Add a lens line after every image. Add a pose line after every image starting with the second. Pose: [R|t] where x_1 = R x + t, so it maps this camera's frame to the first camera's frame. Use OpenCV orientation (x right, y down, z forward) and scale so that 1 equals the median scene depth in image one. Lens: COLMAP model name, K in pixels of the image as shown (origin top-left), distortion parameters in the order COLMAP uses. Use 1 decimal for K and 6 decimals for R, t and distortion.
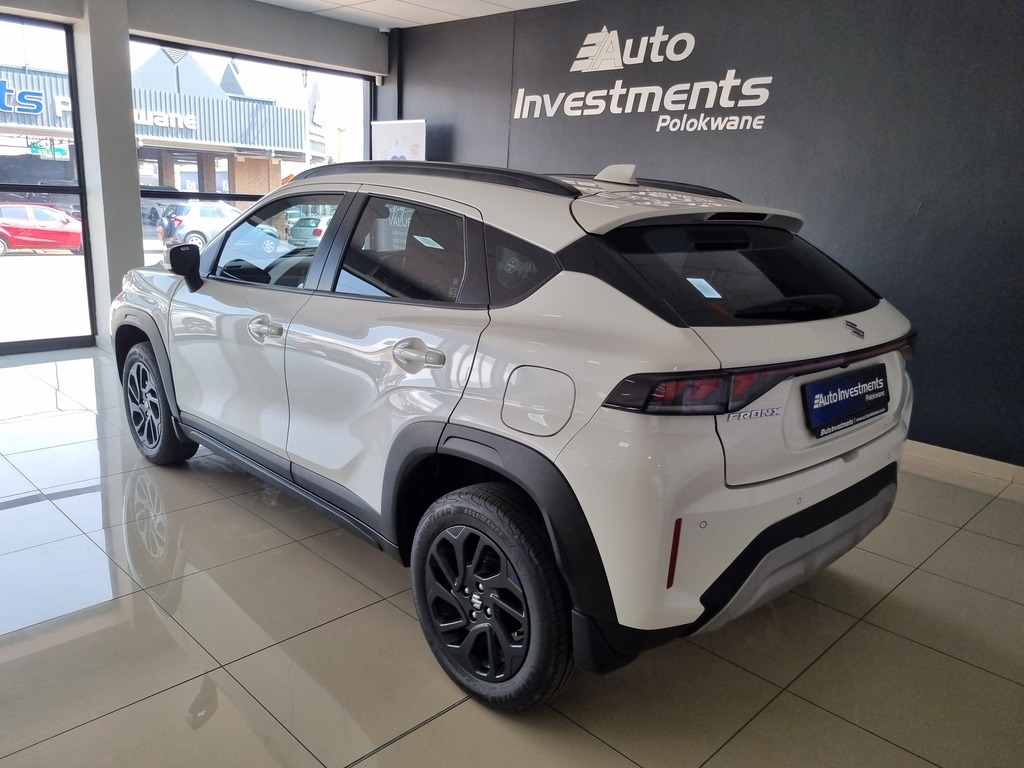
lens RADIAL K [[761.5, 0, 550.7], [0, 761.5, 386.1], [0, 0, 1]] dist [-0.004955, -0.009561]
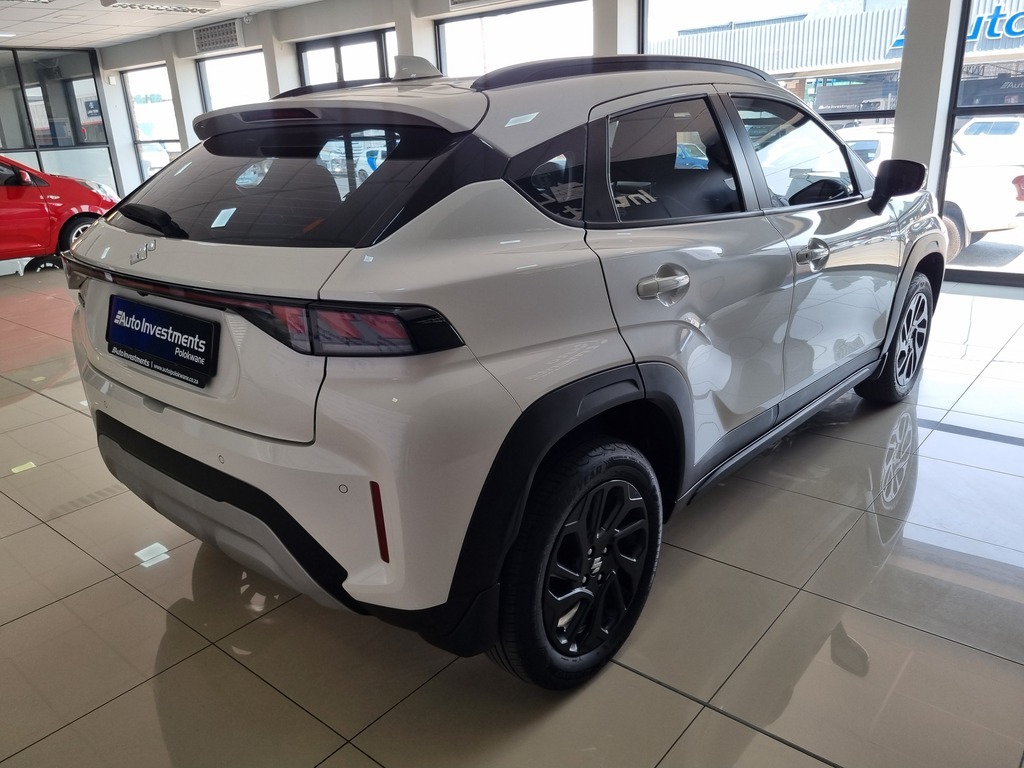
lens RADIAL K [[793.8, 0, 512.0], [0, 793.8, 384.0], [0, 0, 1]] dist [0.005041, 0.005297]
pose [[0.048415, 0.262442, -0.963732, 1.021277], [-0.200394, 0.947798, 0.248036, -0.184813], [0.978518, 0.181117, 0.098479, 1.059299]]
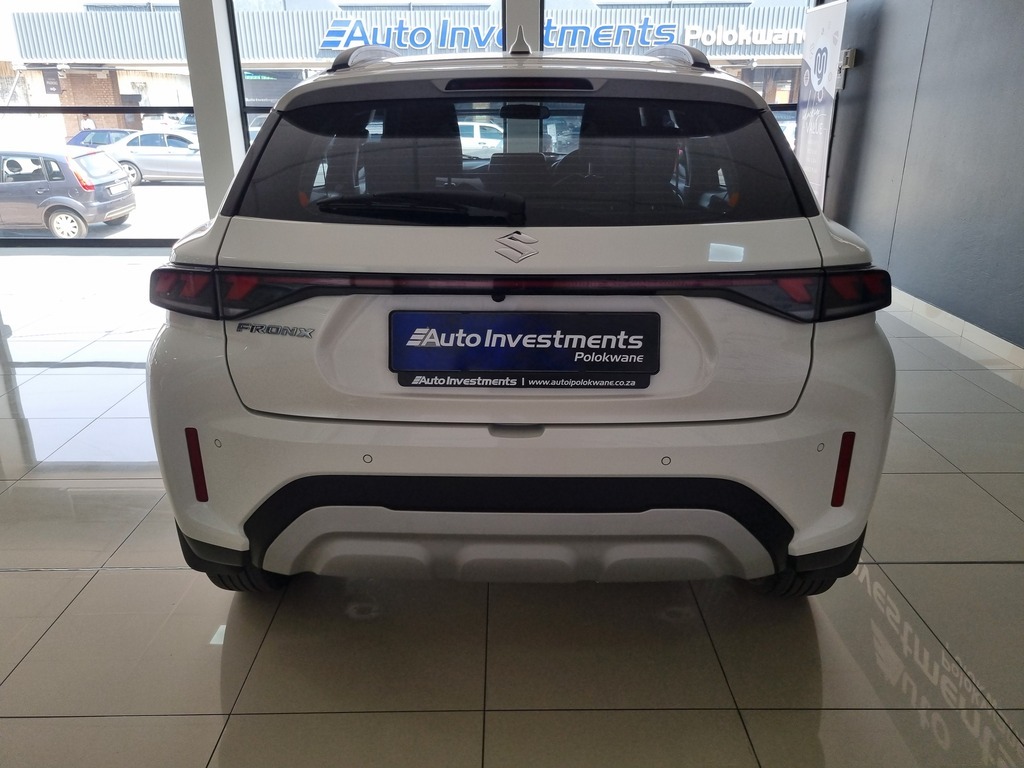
lens RADIAL K [[772.4, 0, 512.0], [0, 772.4, 371.1], [0, 0, 1]] dist [0.059715, -0.001243]
pose [[0.685313, 0.186073, -0.704076, 0.716625], [-0.136315, 0.982495, 0.126971, -0.041615], [0.715377, 0.008961, 0.698682, 0.412759]]
